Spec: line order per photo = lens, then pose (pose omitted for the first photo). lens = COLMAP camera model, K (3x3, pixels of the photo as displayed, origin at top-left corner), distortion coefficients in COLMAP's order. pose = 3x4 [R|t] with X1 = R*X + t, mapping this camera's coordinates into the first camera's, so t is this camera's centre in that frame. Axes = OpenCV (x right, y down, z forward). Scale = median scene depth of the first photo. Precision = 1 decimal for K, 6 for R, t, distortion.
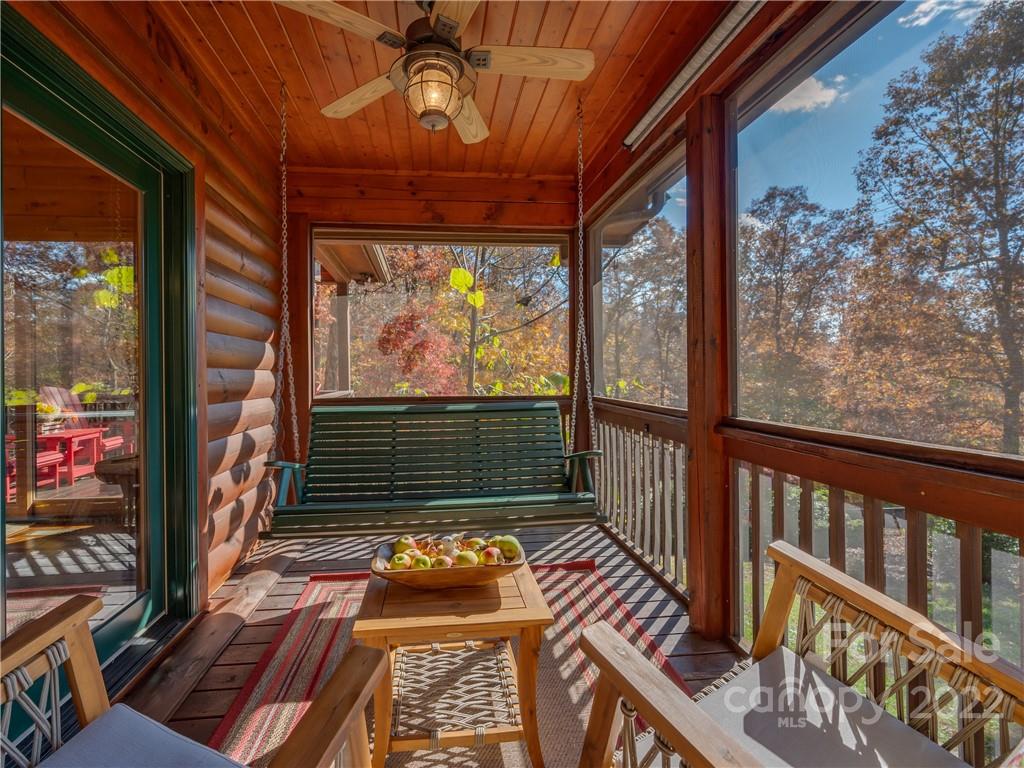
lens RADIAL K [[453.8, 0, 507.0], [0, 453.8, 386.1], [0, 0, 1]] dist [-0.000499, -0.000119]
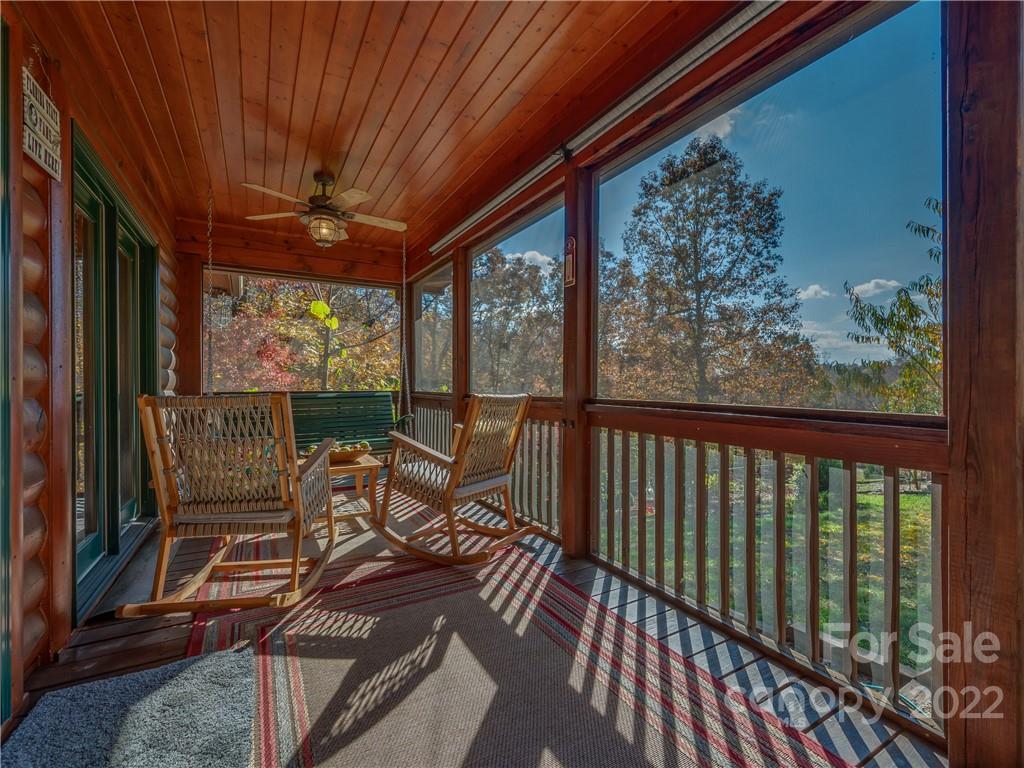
lens RADIAL K [[453.8, 0, 507.0], [0, 453.8, 386.1], [0, 0, 1]] dist [-0.000499, -0.000119]
pose [[0.943286, 0.009183, 0.331854, -0.023808], [-0.000374, 0.999646, -0.026599, 0.033394], [-0.331981, 0.024966, 0.942956, -0.456925]]
